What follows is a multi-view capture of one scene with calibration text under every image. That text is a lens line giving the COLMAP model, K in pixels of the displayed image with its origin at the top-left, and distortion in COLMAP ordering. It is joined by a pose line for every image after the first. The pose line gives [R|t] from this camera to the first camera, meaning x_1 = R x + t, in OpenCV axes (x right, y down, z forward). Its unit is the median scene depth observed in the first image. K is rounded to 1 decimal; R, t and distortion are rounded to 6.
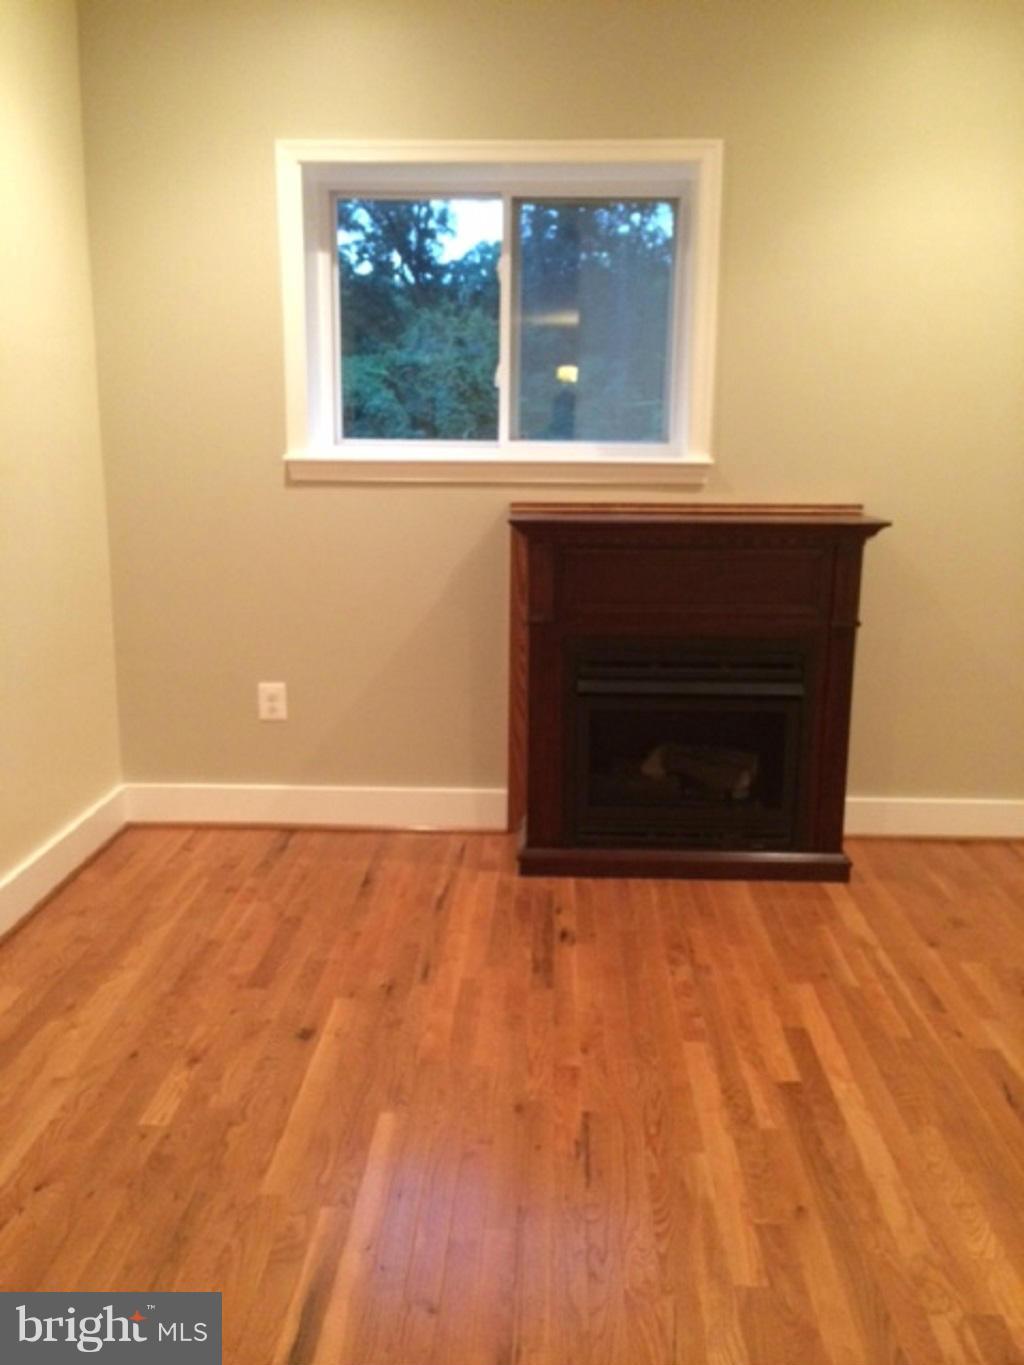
lens RADIAL K [[1156.6, 0, 521.0], [0, 1156.6, 677.3], [0, 0, 1]] dist [0.088498, -0.113892]
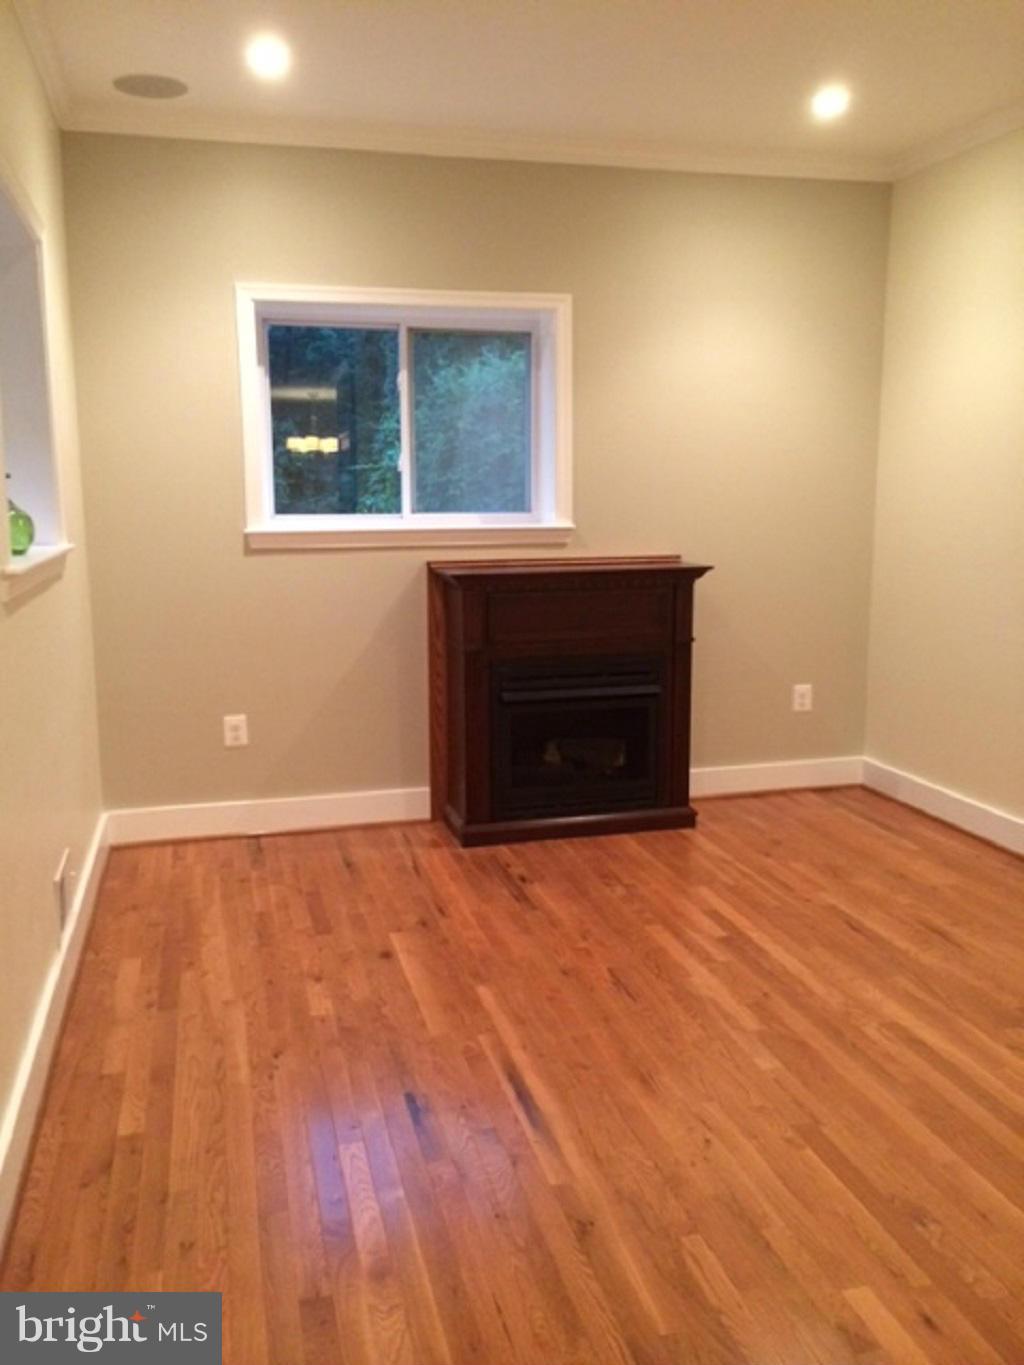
lens RADIAL K [[1156.6, 0, 521.0], [0, 1156.6, 677.3], [0, 0, 1]] dist [0.088498, -0.113892]
pose [[0.954874, -0.060690, 0.290744, -0.336852], [0.074484, 0.996550, -0.036604, 0.037919], [-0.287520, 0.056608, 0.956100, -0.291651]]
